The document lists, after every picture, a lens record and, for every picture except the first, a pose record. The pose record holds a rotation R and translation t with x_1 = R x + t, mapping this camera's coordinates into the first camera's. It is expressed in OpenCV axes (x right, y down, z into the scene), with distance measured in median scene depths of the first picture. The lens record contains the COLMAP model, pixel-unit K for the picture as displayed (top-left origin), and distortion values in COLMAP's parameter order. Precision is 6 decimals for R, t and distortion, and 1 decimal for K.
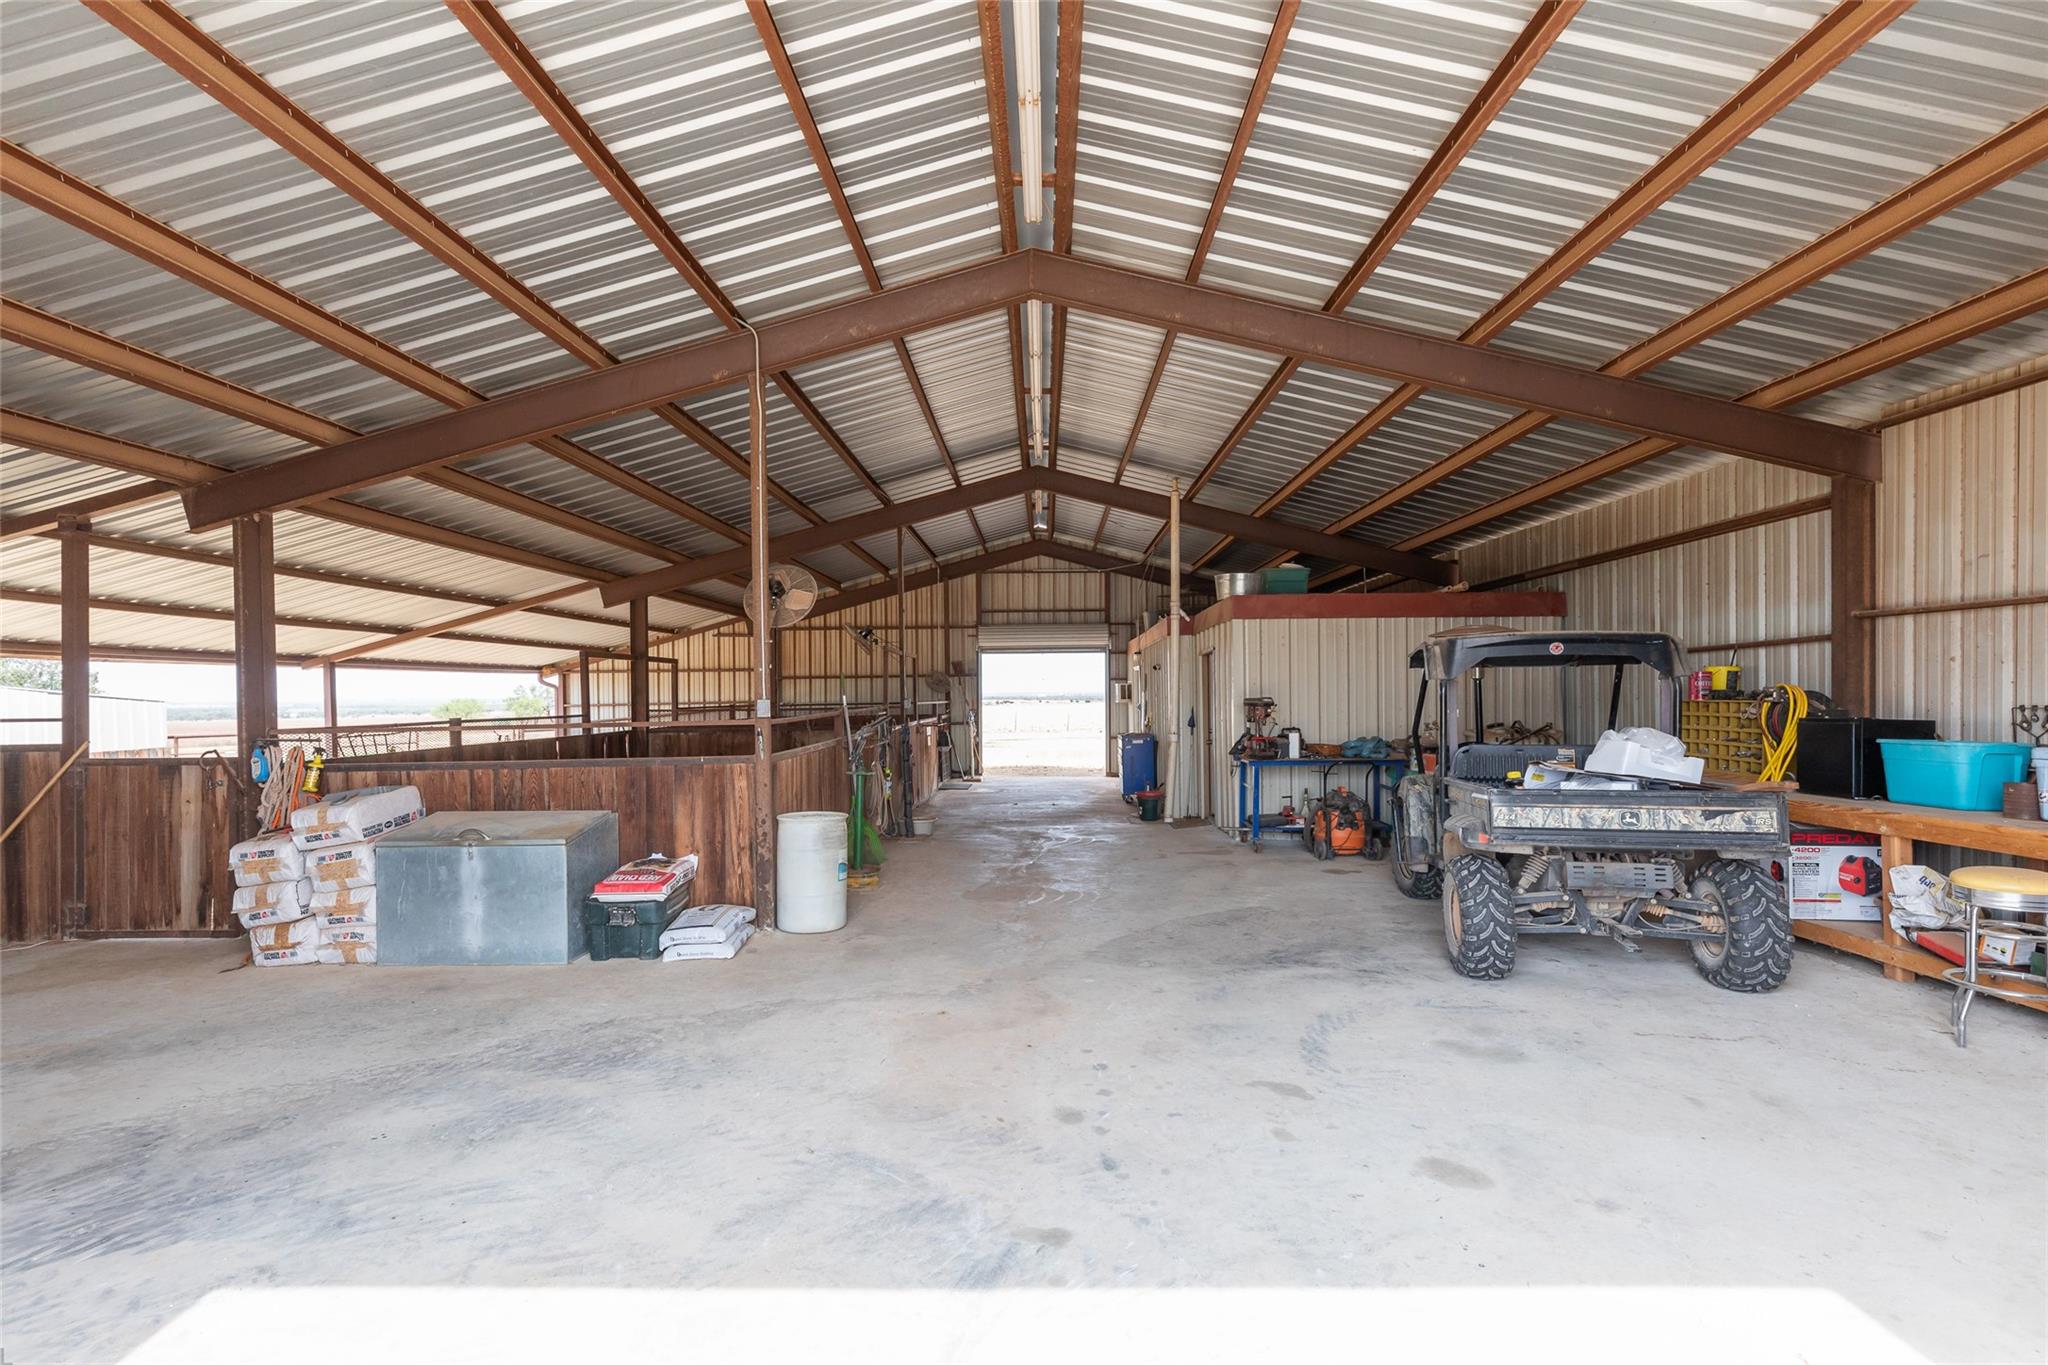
lens RADIAL K [[921.8, 0, 1021.5], [0, 921.8, 692.4], [0, 0, 1]] dist [-0.000662, -0.000166]
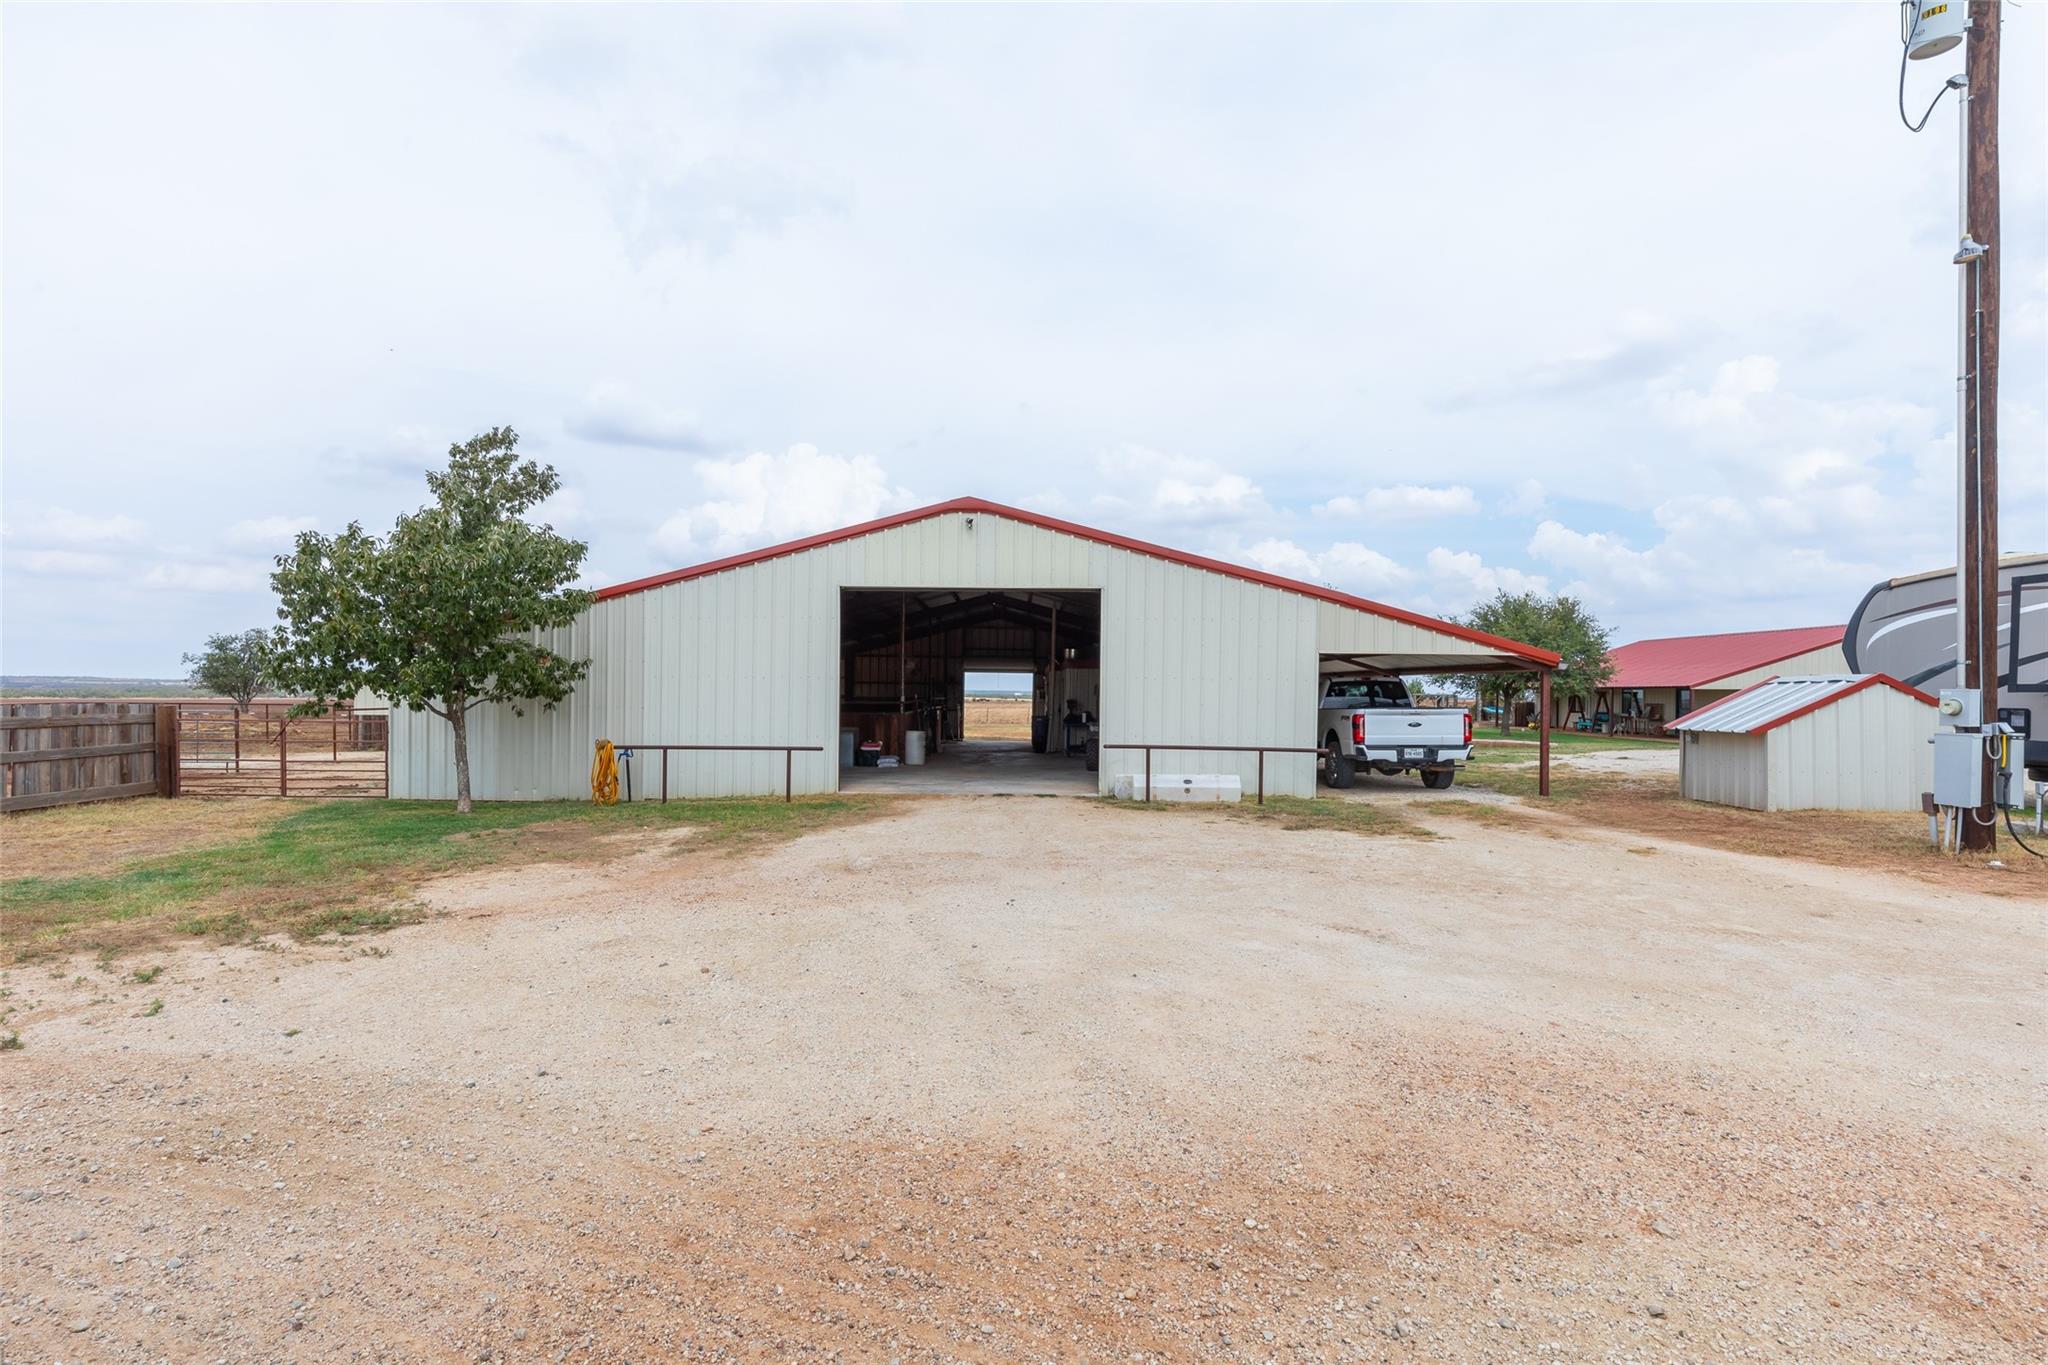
lens RADIAL K [[921.8, 0, 1011.2], [0, 921.8, 686.8], [0, 0, 1]] dist [-0.000662, -0.000166]
pose [[0.999632, 0.024445, 0.011745, 0.027944], [-0.024408, 0.999697, -0.003257, -0.009318], [-0.011821, 0.002969, 0.999926, -0.827570]]
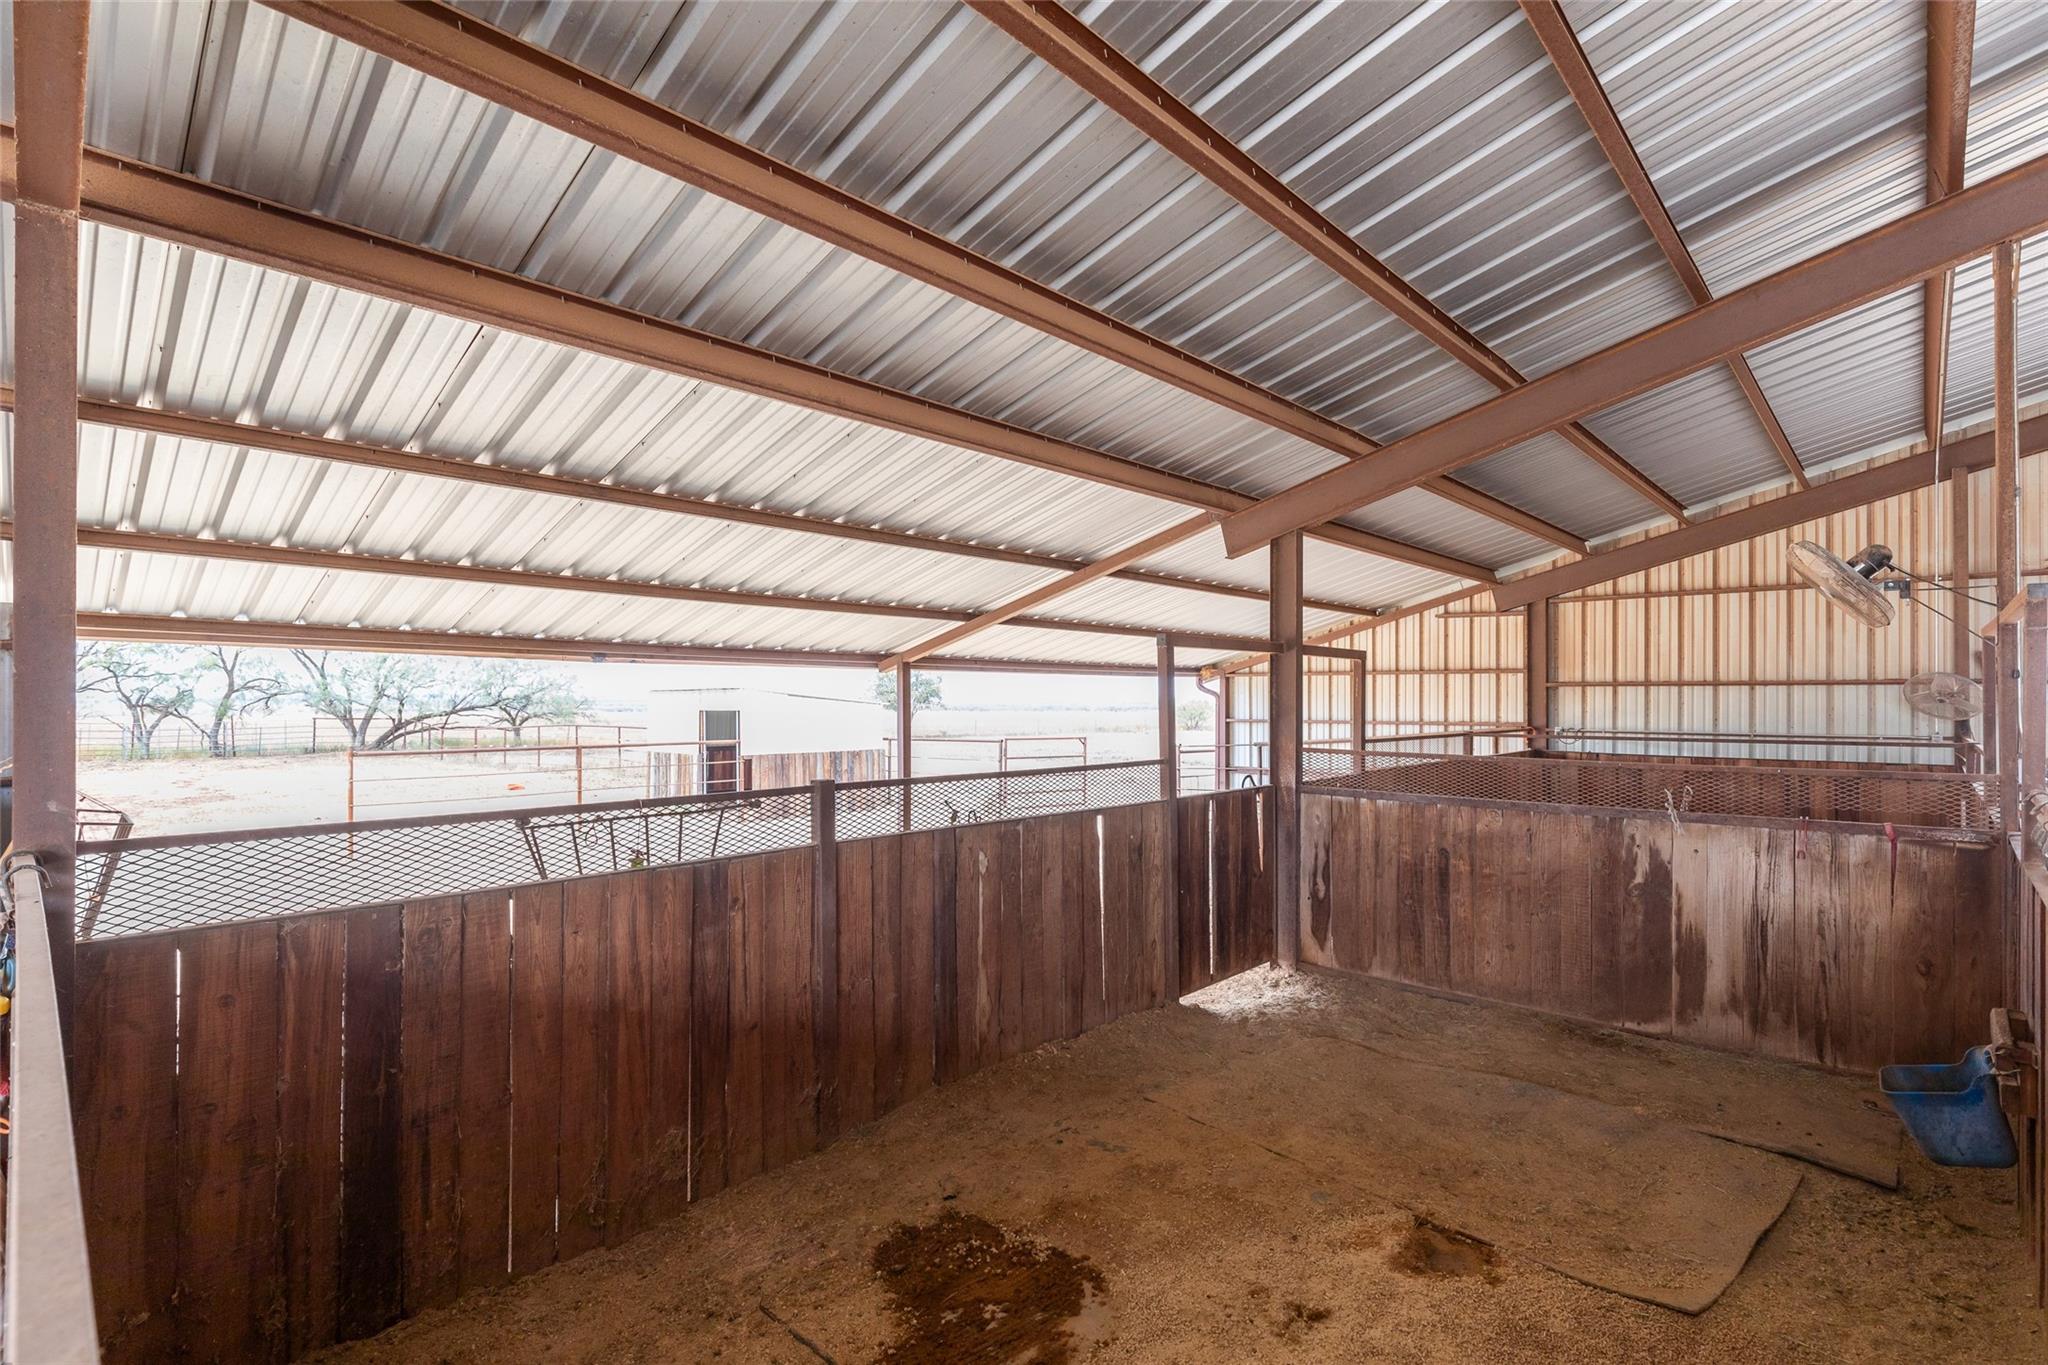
lens RADIAL K [[975.3, 0, 1018.8], [0, 975.3, 684.3], [0, 0, 1]] dist [-0.000352, -0.000504]
pose [[0.743135, 0.006626, -0.669109, -0.103445], [-0.014088, 0.999884, -0.005745, -0.007841], [0.668993, 0.013696, 0.743142, 0.322780]]
